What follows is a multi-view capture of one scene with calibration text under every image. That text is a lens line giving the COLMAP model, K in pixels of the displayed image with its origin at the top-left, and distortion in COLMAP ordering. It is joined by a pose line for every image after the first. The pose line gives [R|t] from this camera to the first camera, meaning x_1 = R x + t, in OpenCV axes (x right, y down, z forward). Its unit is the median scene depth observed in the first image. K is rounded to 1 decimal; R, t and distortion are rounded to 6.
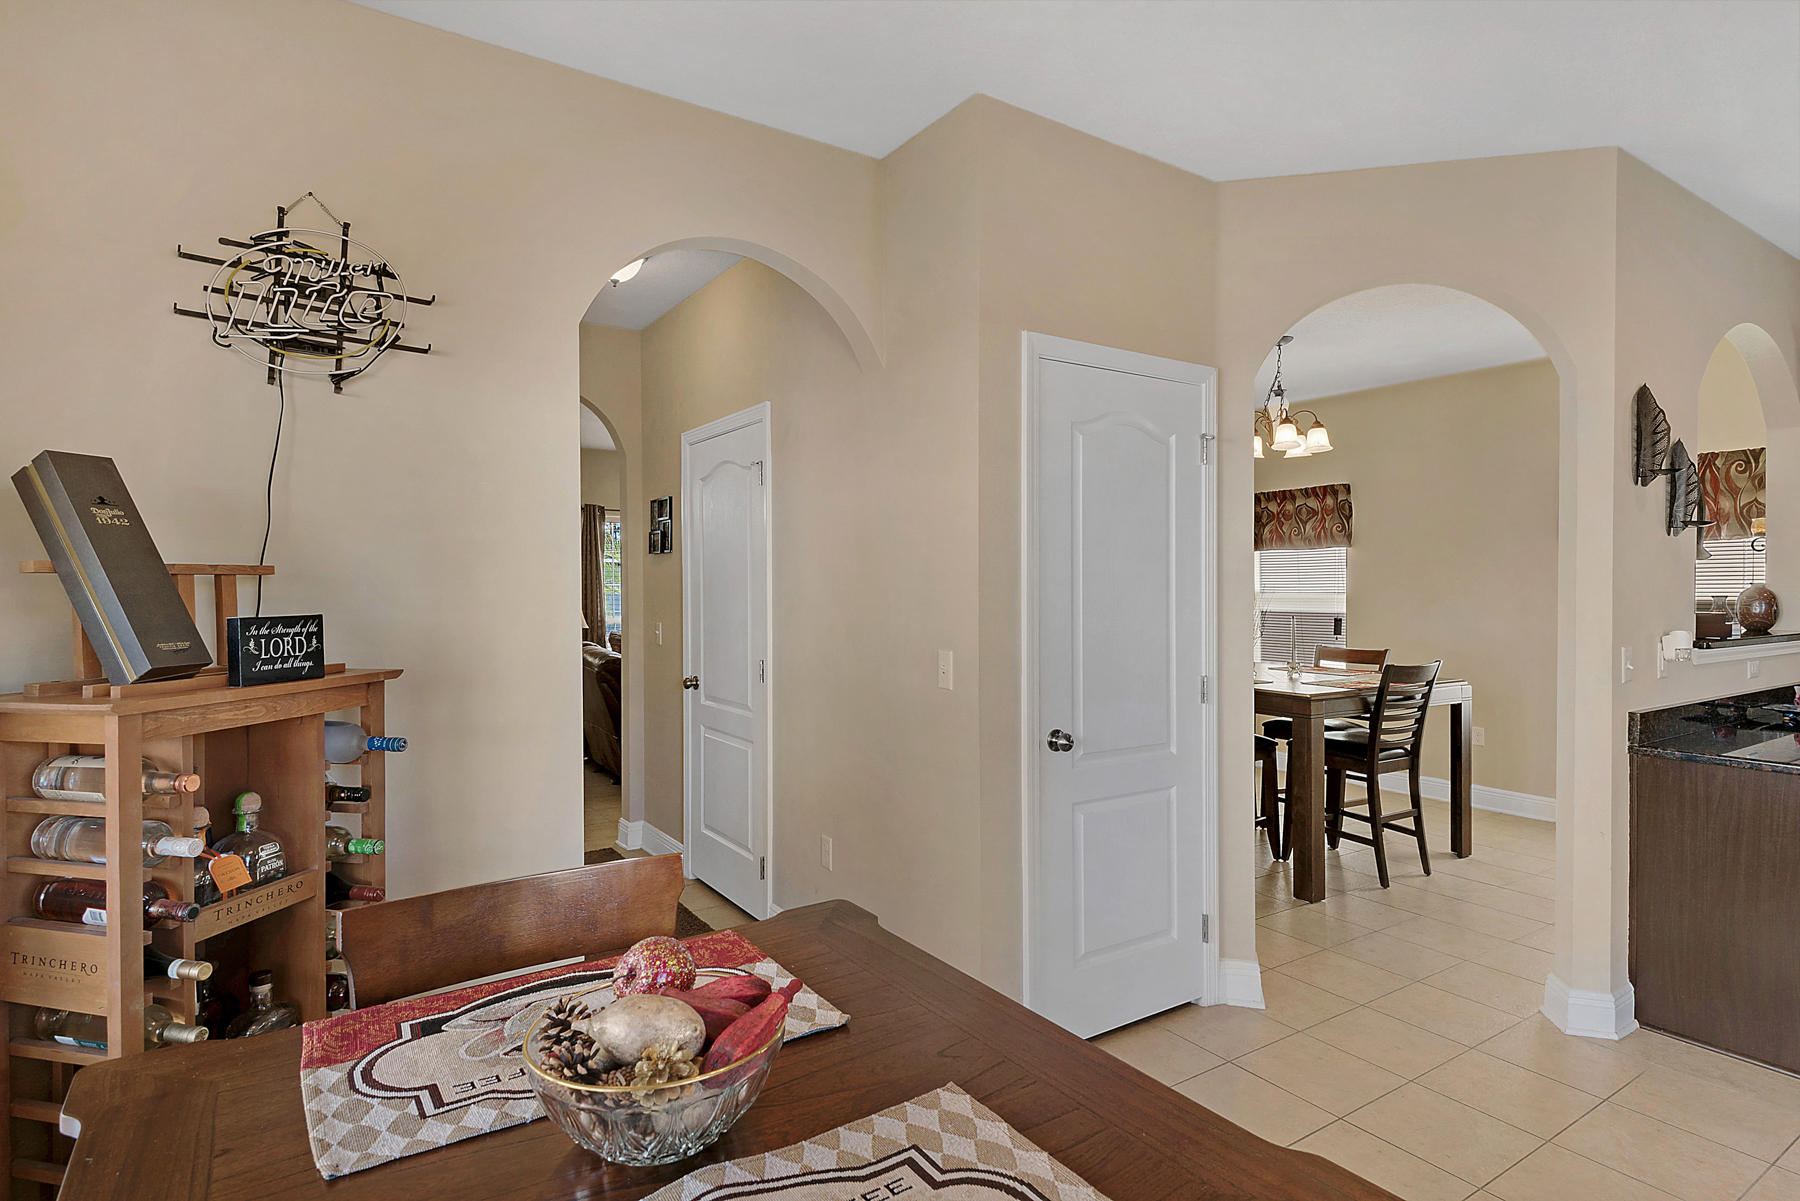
lens RADIAL K [[948.8, 0, 910.1], [0, 948.8, 584.8], [0, 0, 1]] dist [0.018146, -0.016339]
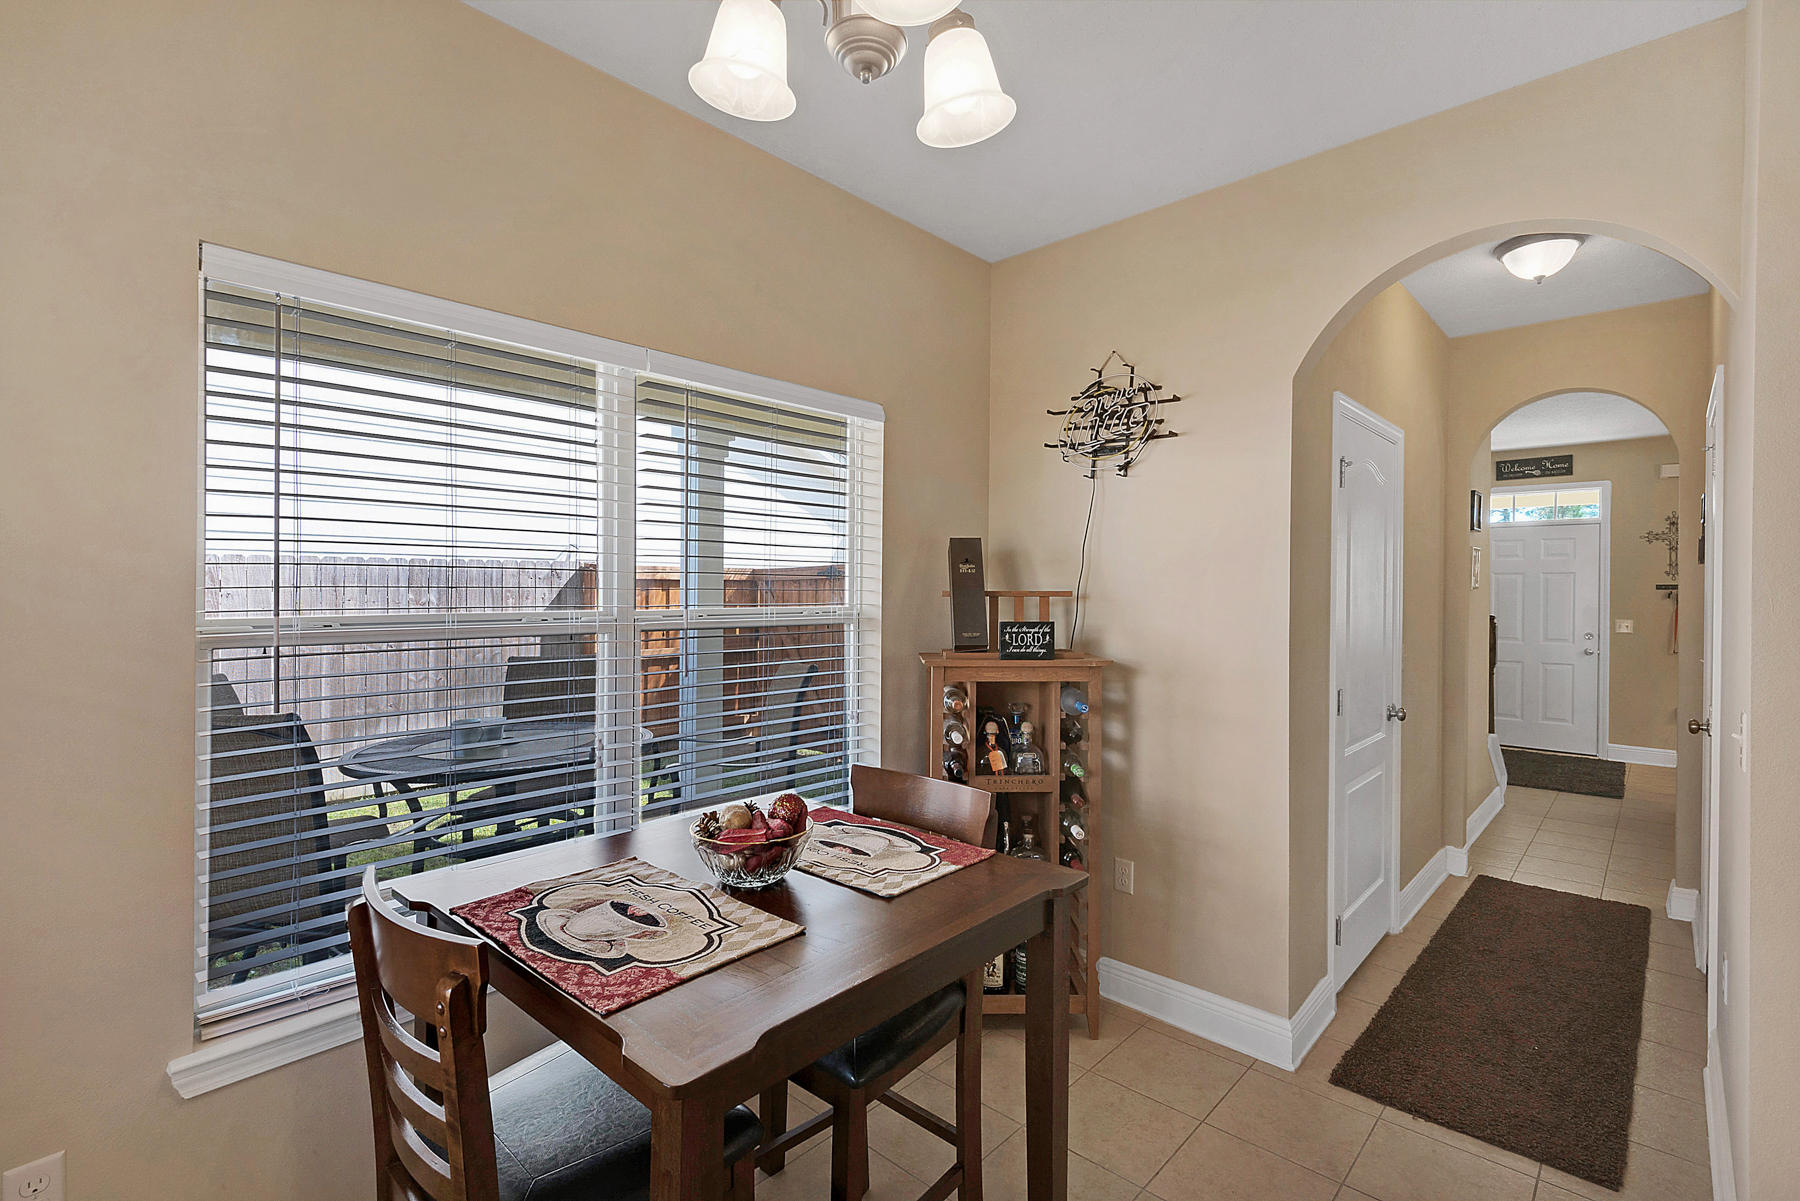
lens RADIAL K [[813.9, 0, 896.5], [0, 813.9, 593.9], [0, 0, 1]] dist [0.003041, -0.000773]
pose [[0.237159, -0.000629, -0.971471, 0.689224], [-0.001383, 0.999999, -0.000985, -0.014714], [0.971470, 0.001577, 0.237158, 0.406418]]
